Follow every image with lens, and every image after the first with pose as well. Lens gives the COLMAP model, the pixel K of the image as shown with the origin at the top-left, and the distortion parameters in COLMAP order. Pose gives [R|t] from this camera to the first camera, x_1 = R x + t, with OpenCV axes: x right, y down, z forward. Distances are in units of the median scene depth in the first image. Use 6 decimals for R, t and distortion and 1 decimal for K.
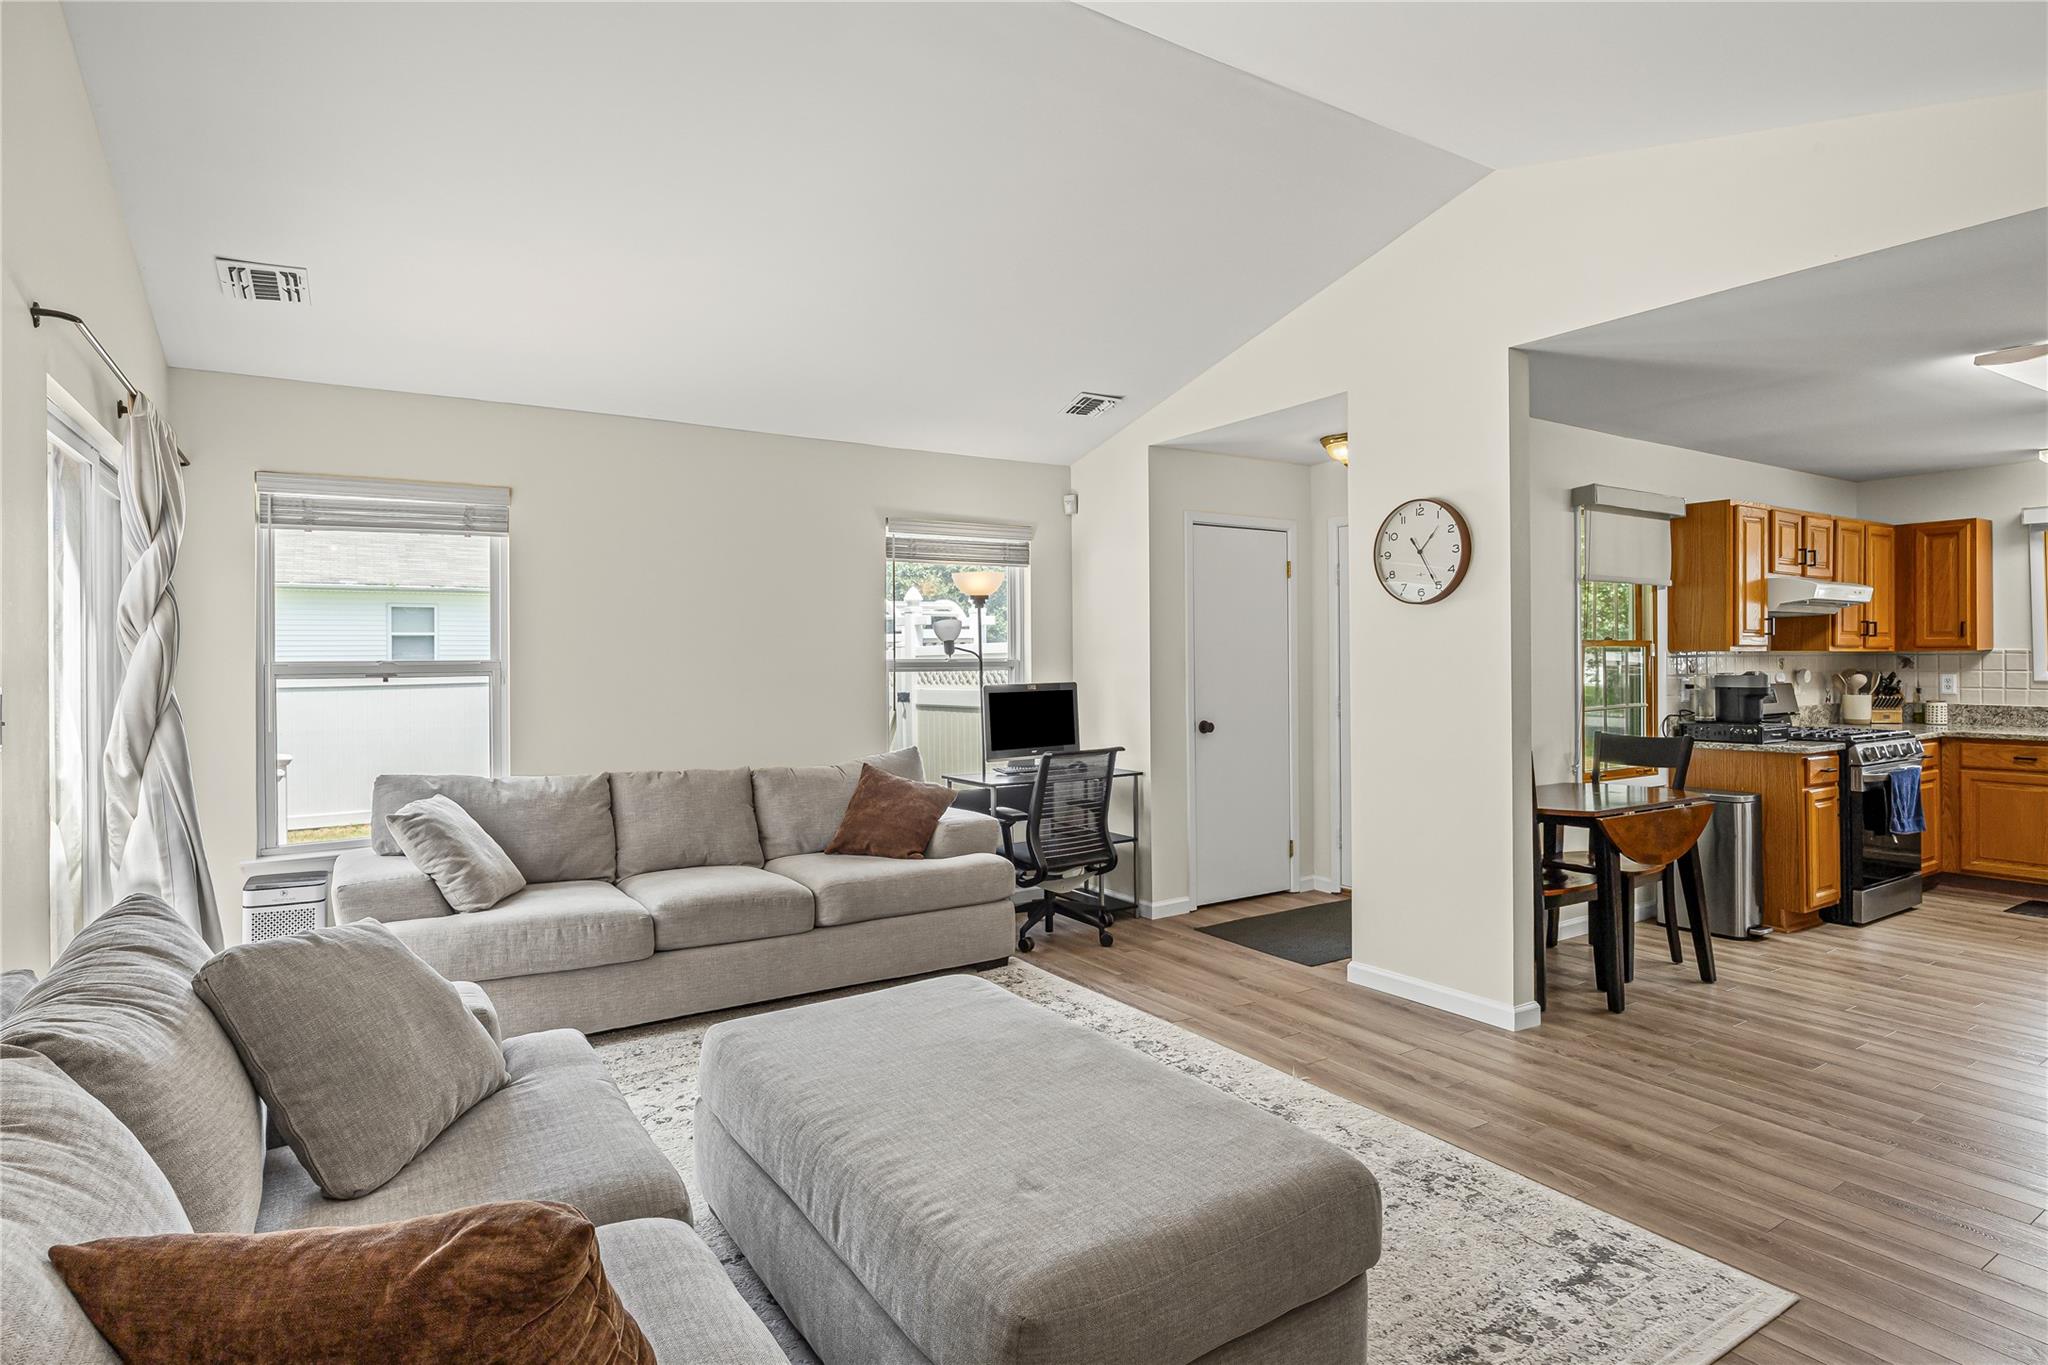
lens RADIAL K [[1072.2, 0, 1022.6], [0, 1072.2, 655.3], [0, 0, 1]] dist [-0.003304, -0.000963]
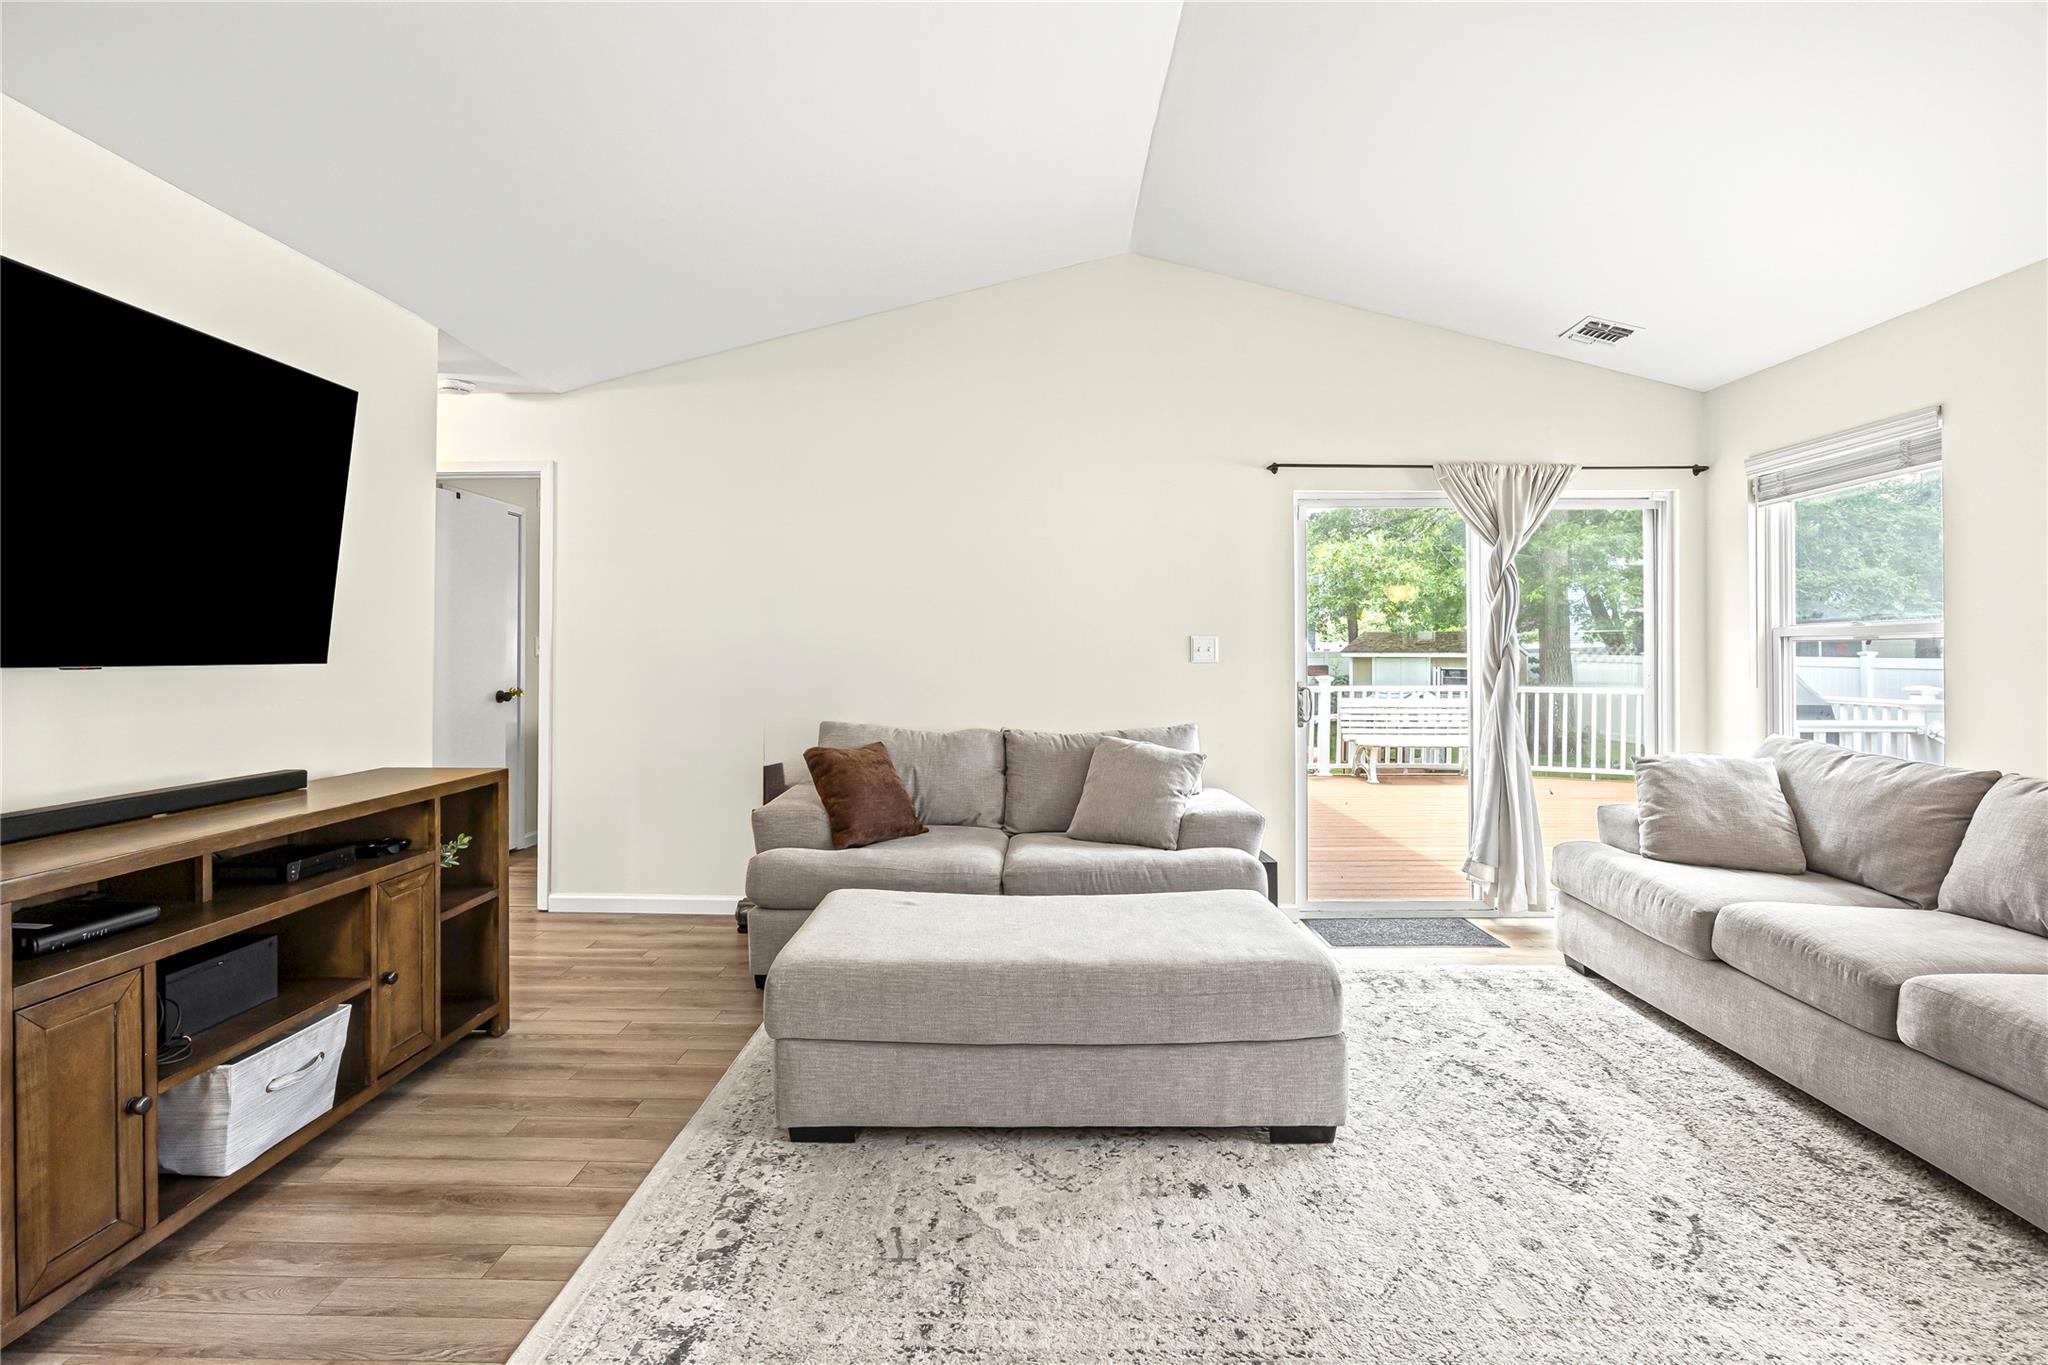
lens RADIAL K [[941.3, 0, 1027.0], [0, 941.3, 650.4], [0, 0, 1]] dist [-0.014143, 0.000191]
pose [[-0.545532, 0.002055, -0.838088, 0.399817], [0.005187, 0.999986, -0.000925, 0.022035], [0.838074, -0.004852, -0.545535, 0.665976]]
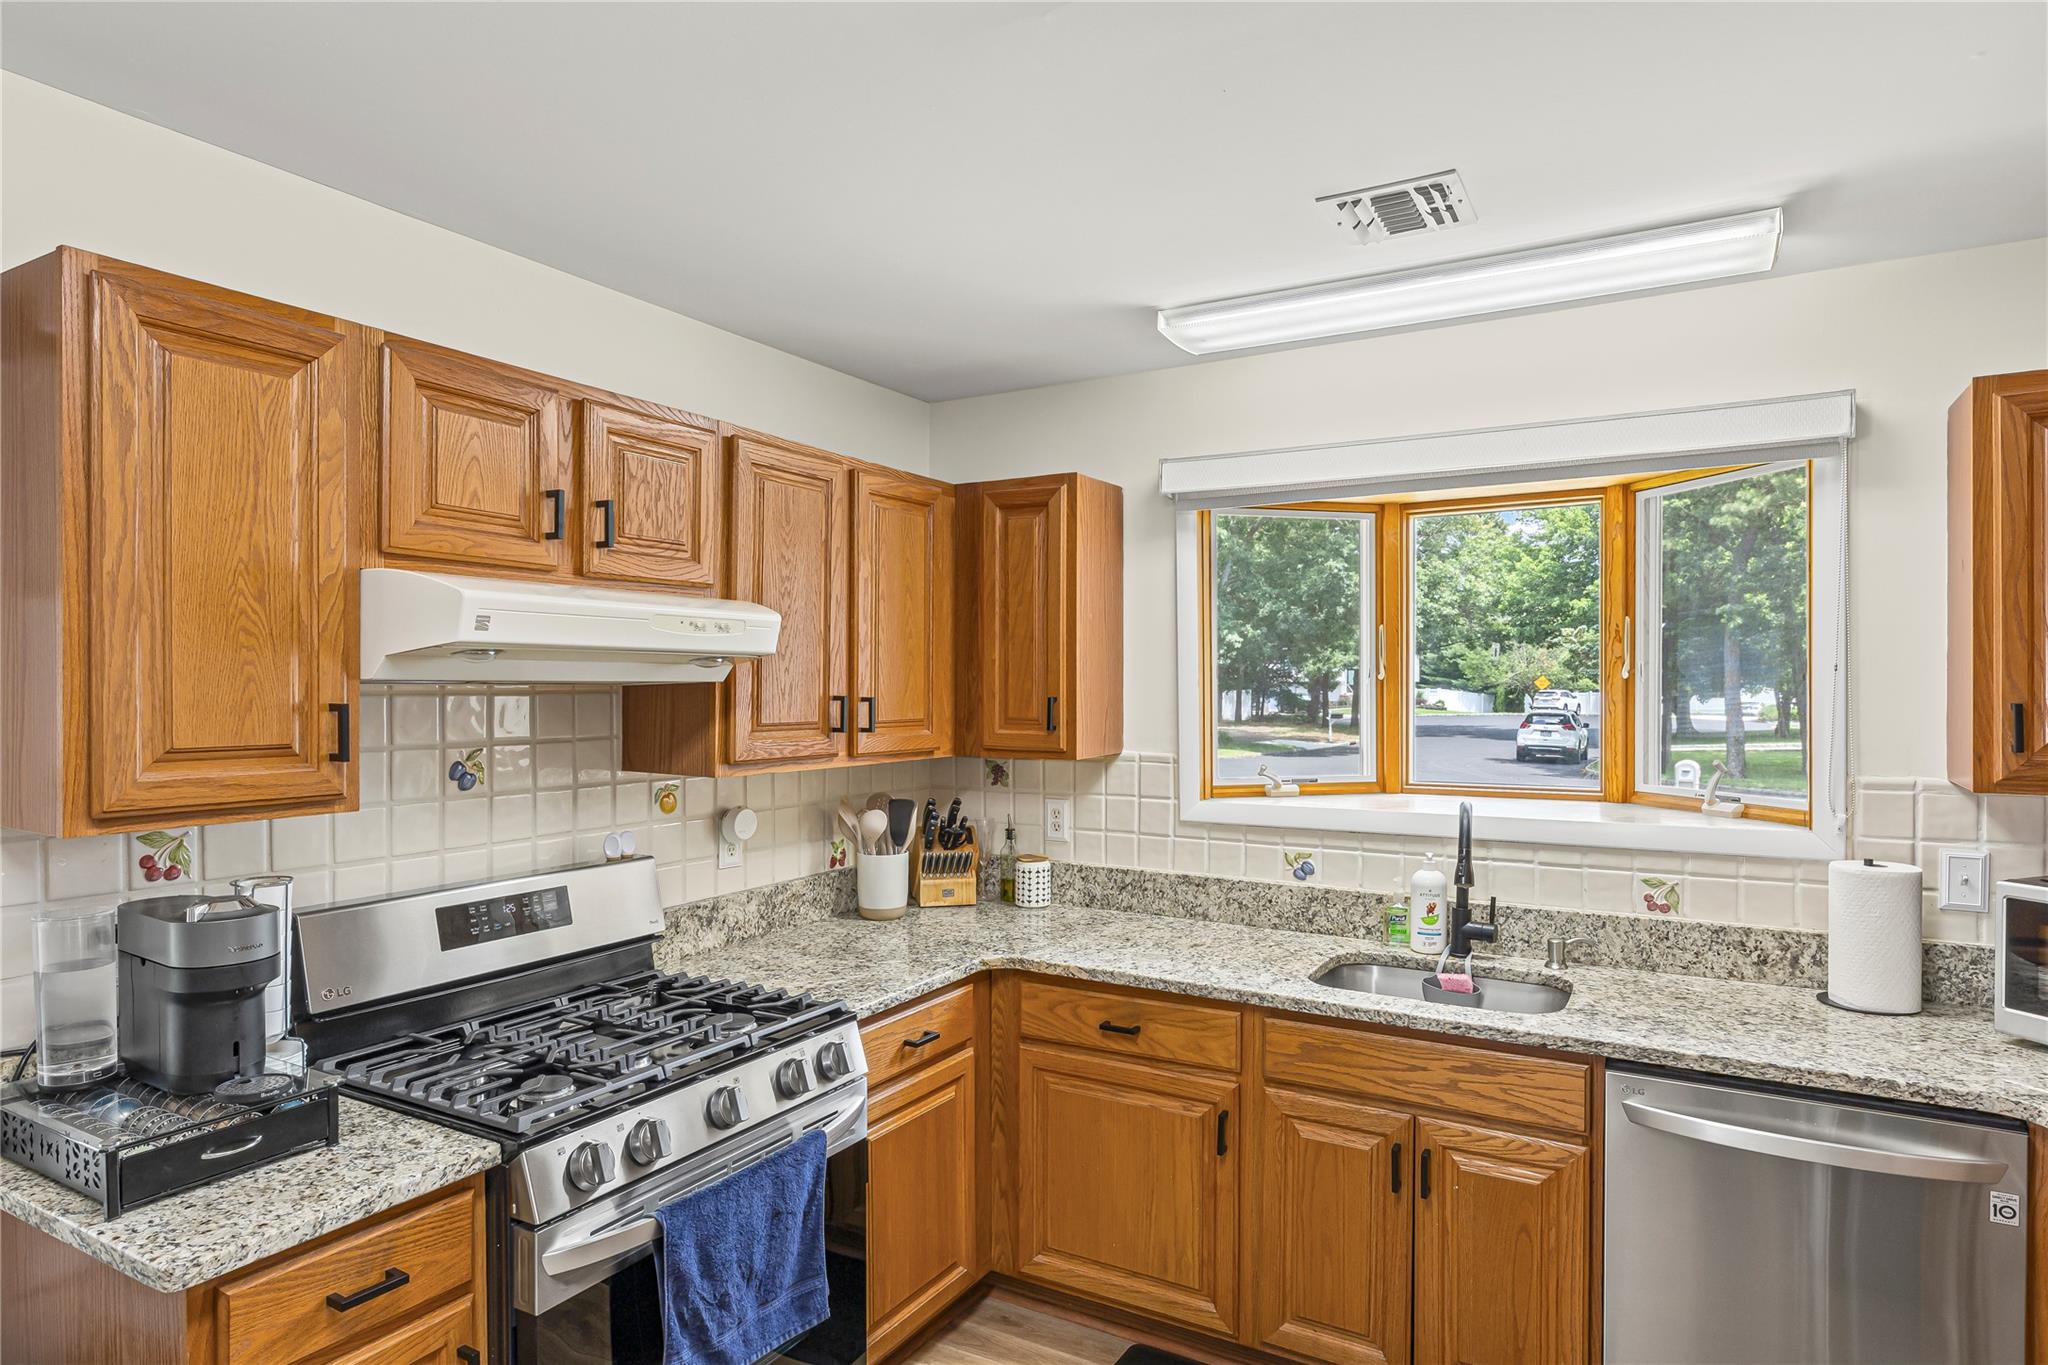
lens RADIAL K [[1172.1, 0, 1015.1], [0, 1172.1, 697.8], [0, 0, 1]] dist [-0.000825, -0.000042]
pose [[0.892172, 0.001850, 0.451691, 0.706489], [-0.007338, 0.999919, 0.010400, -0.040345], [-0.451635, -0.012593, 0.892114, 0.618522]]
